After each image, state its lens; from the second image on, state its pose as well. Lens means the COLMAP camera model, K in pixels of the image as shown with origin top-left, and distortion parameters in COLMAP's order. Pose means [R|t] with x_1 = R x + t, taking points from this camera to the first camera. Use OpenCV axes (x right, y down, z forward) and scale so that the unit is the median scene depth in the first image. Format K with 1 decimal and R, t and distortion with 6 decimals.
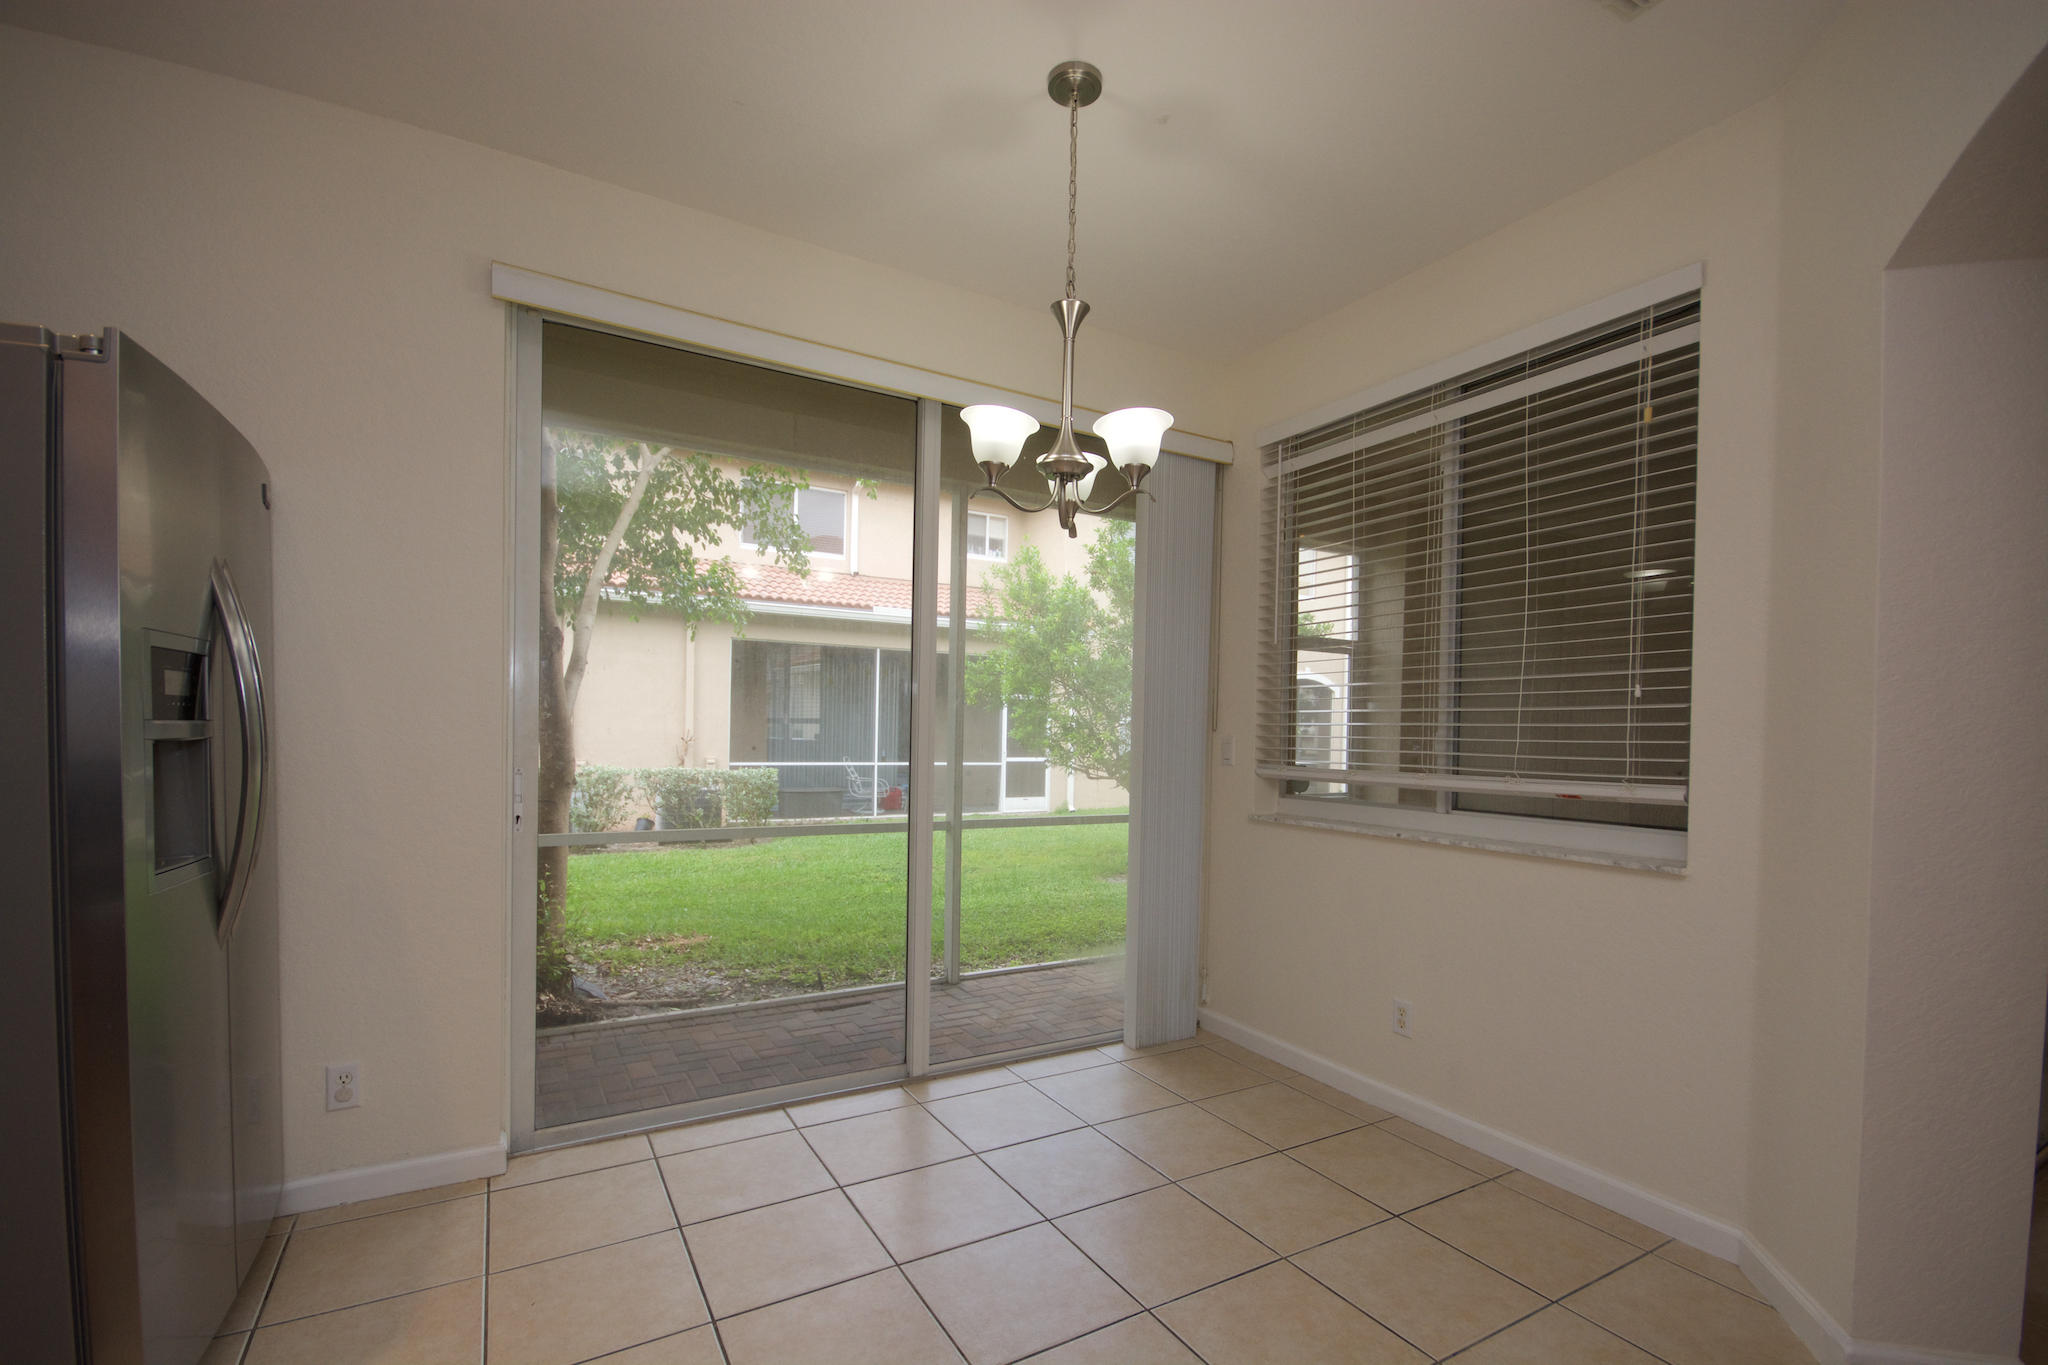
lens RADIAL K [[910.3, 0, 1026.1], [0, 910.3, 772.5], [0, 0, 1]] dist [-0.001795, -0.001129]
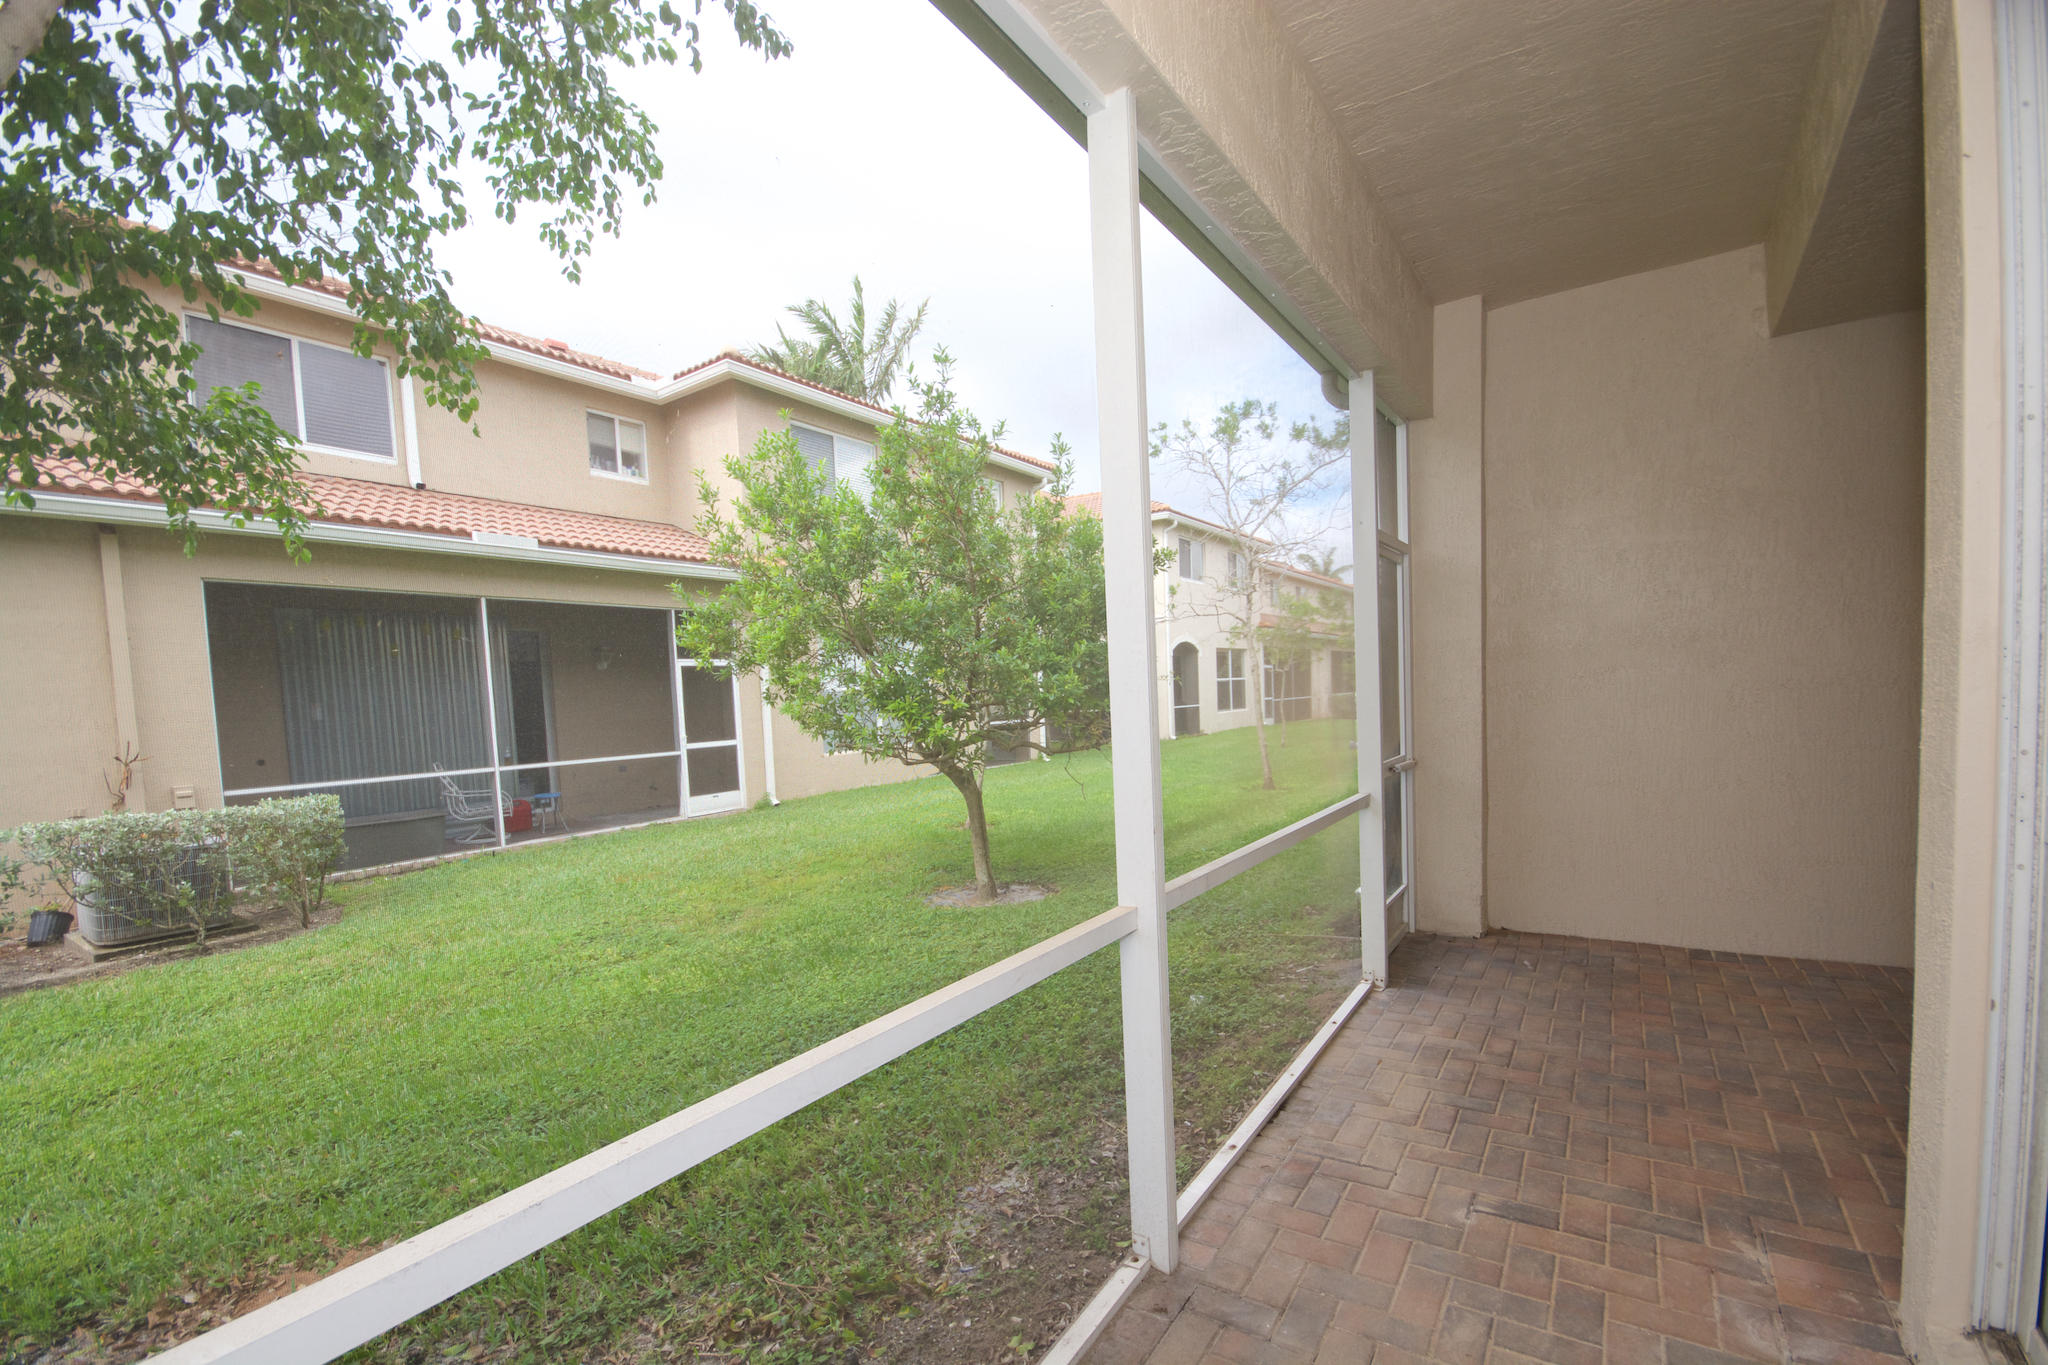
lens RADIAL K [[911.0, 0, 1023.7], [0, 911.0, 762.2], [0, 0, 1]] dist [-0.002297, -0.000910]
pose [[0.891440, -0.091962, 0.443709, -0.120342], [0.080755, 0.995756, 0.044137, -0.013896], [-0.445885, -0.003514, 0.895083, 0.235825]]
